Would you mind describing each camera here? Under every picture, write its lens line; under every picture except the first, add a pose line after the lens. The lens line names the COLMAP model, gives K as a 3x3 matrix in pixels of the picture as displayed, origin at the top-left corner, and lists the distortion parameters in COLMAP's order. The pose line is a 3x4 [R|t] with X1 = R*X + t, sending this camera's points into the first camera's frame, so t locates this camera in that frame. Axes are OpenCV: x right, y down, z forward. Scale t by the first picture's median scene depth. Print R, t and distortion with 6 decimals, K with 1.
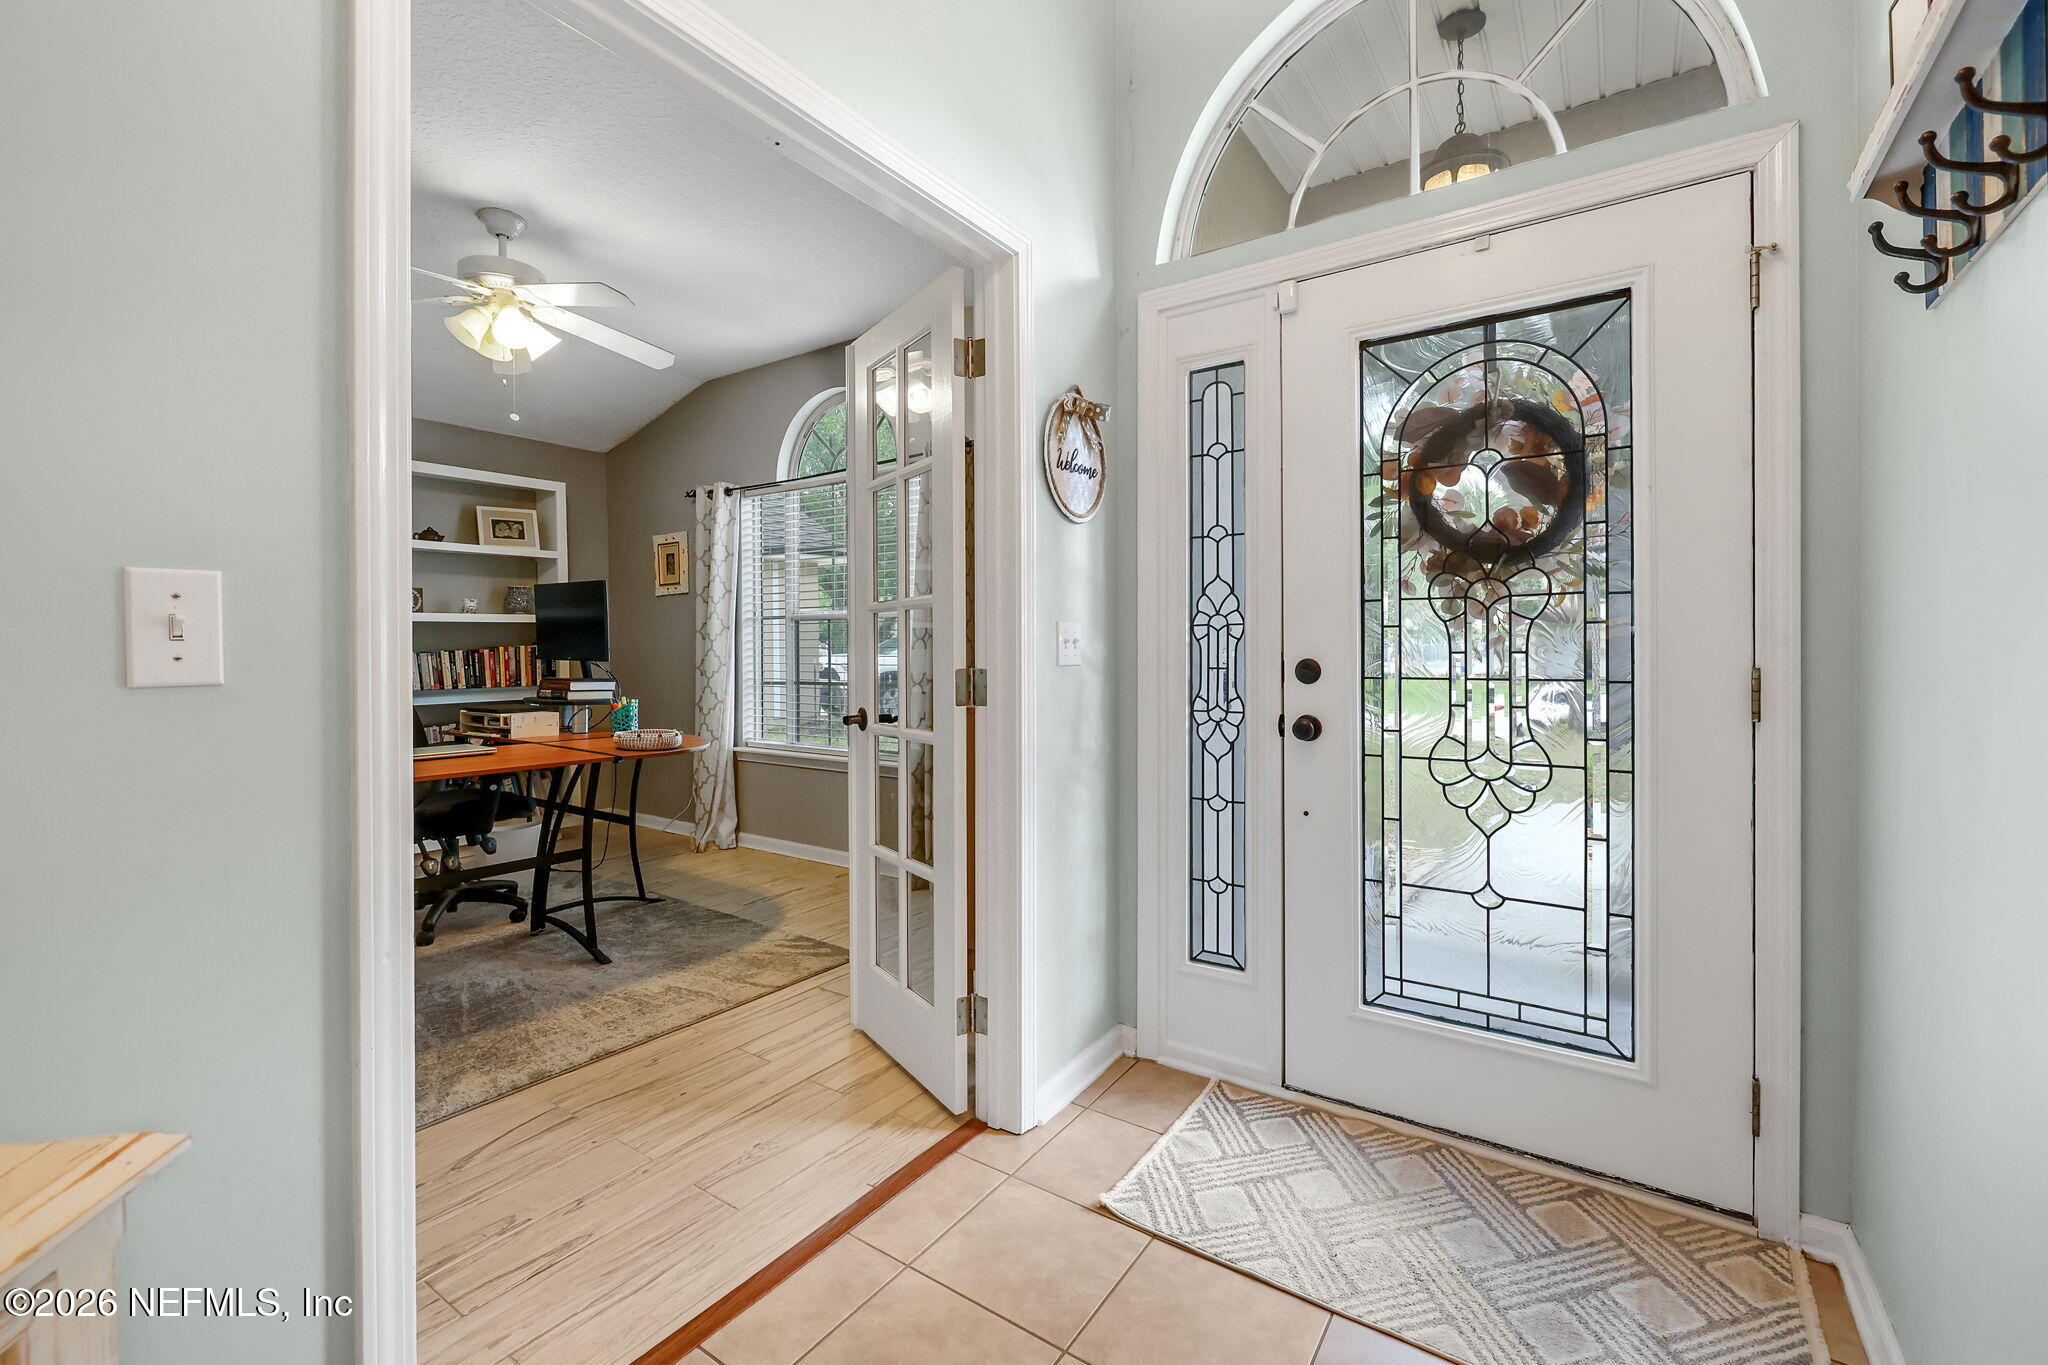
lens RADIAL K [[864.5, 0, 1007.3], [0, 864.5, 652.0], [0, 0, 1]] dist [-0.002657, 0.000353]
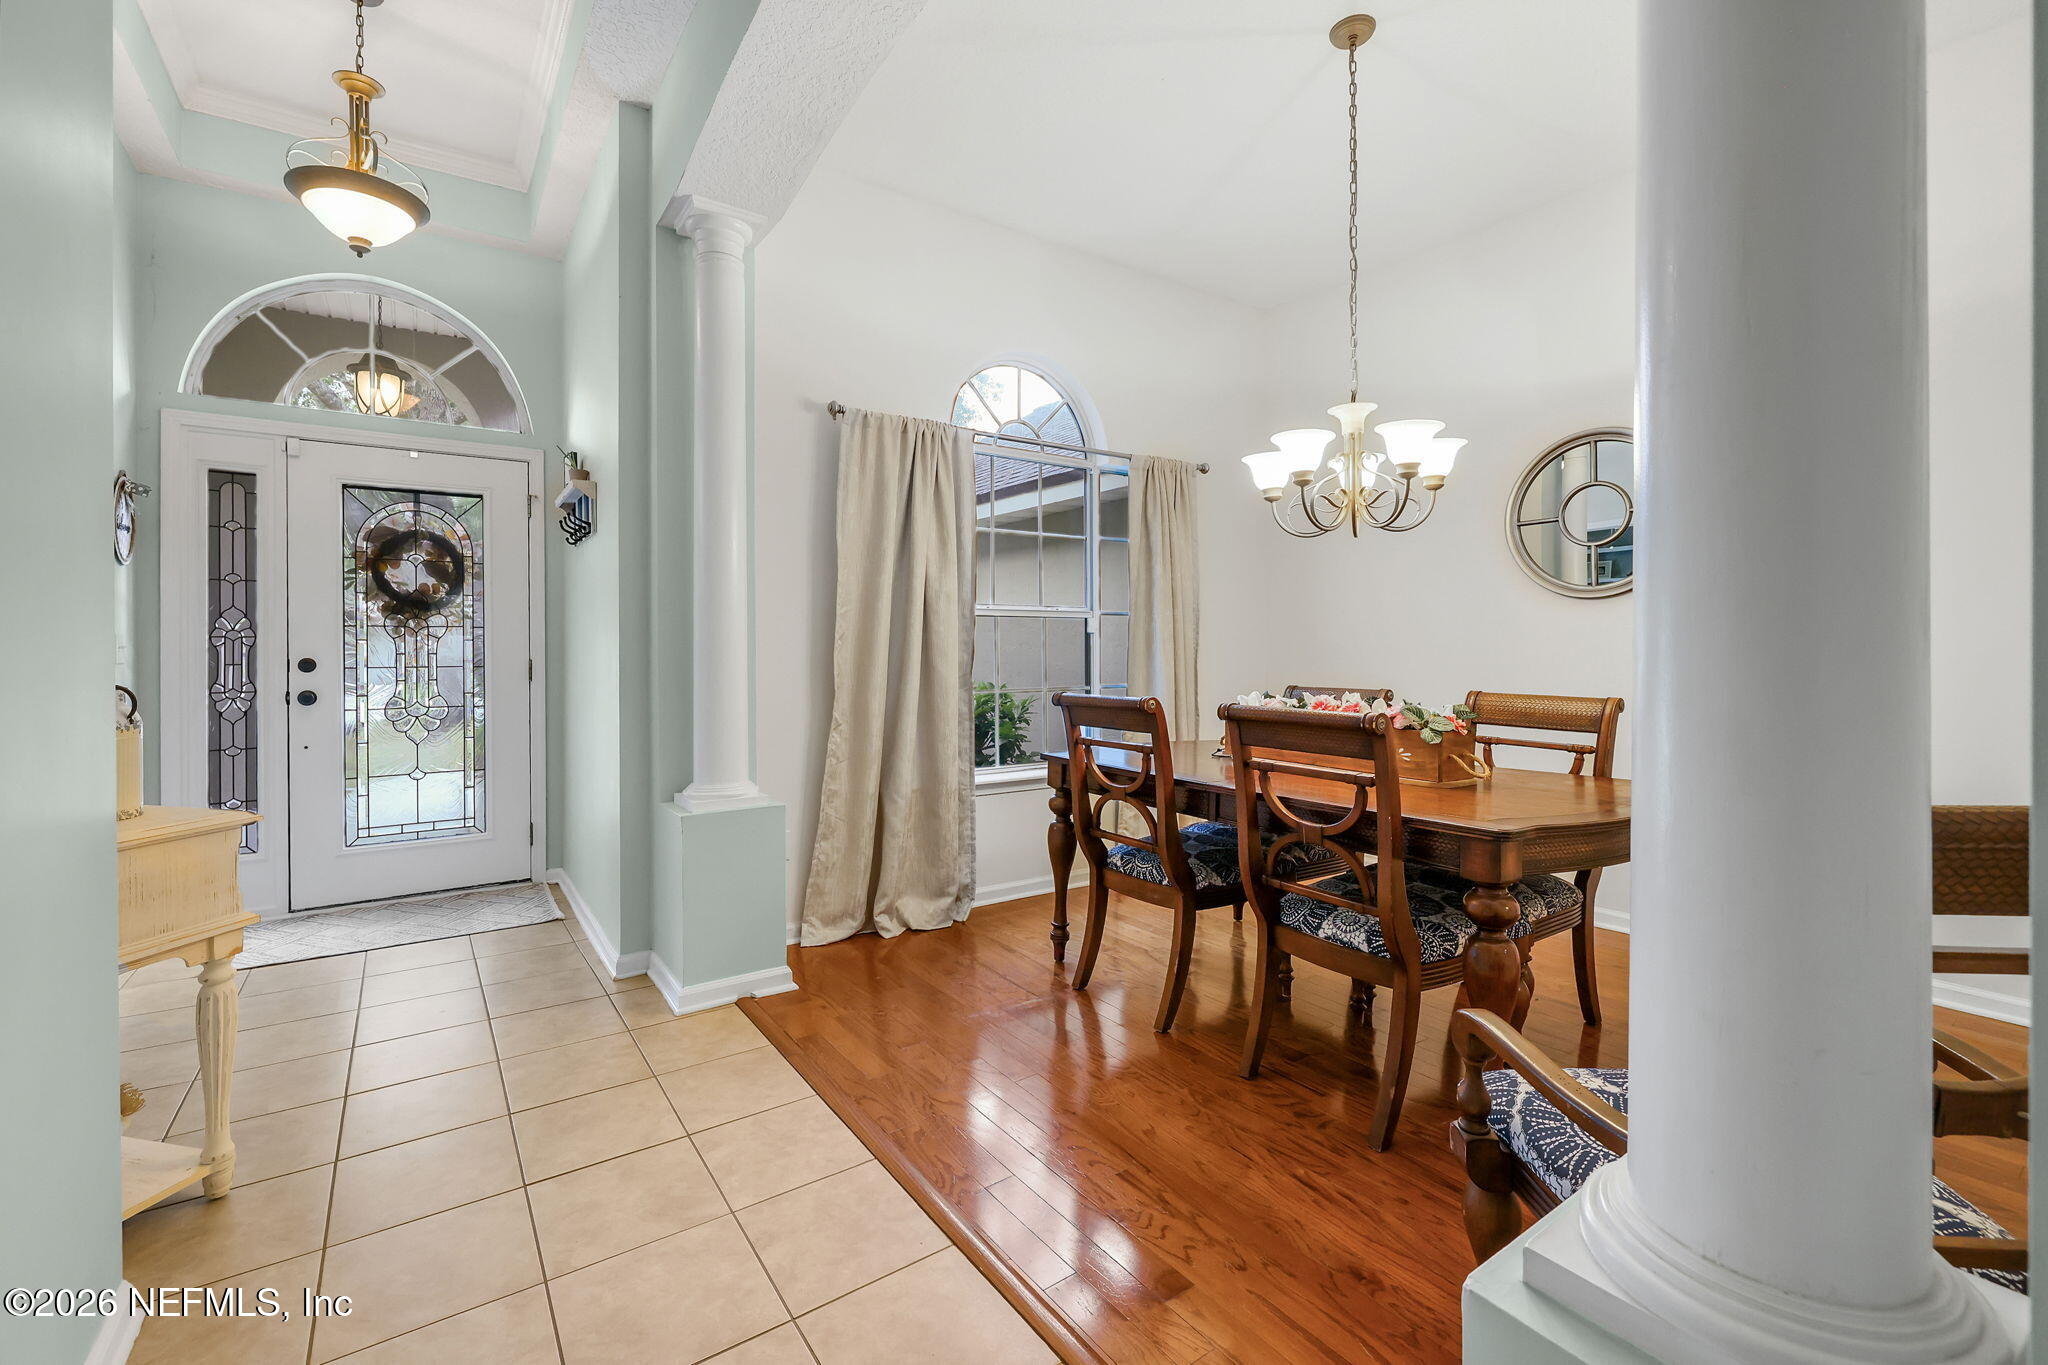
lens RADIAL K [[864.5, 0, 1012.0], [0, 864.5, 649.5], [0, 0, 1]] dist [-0.002657, 0.000353]
pose [[0.340199, 0.004446, 0.940343, -0.857866], [0.008246, 0.999936, -0.007711, 0.017077], [-0.940317, 0.010377, 0.340141, -0.986904]]
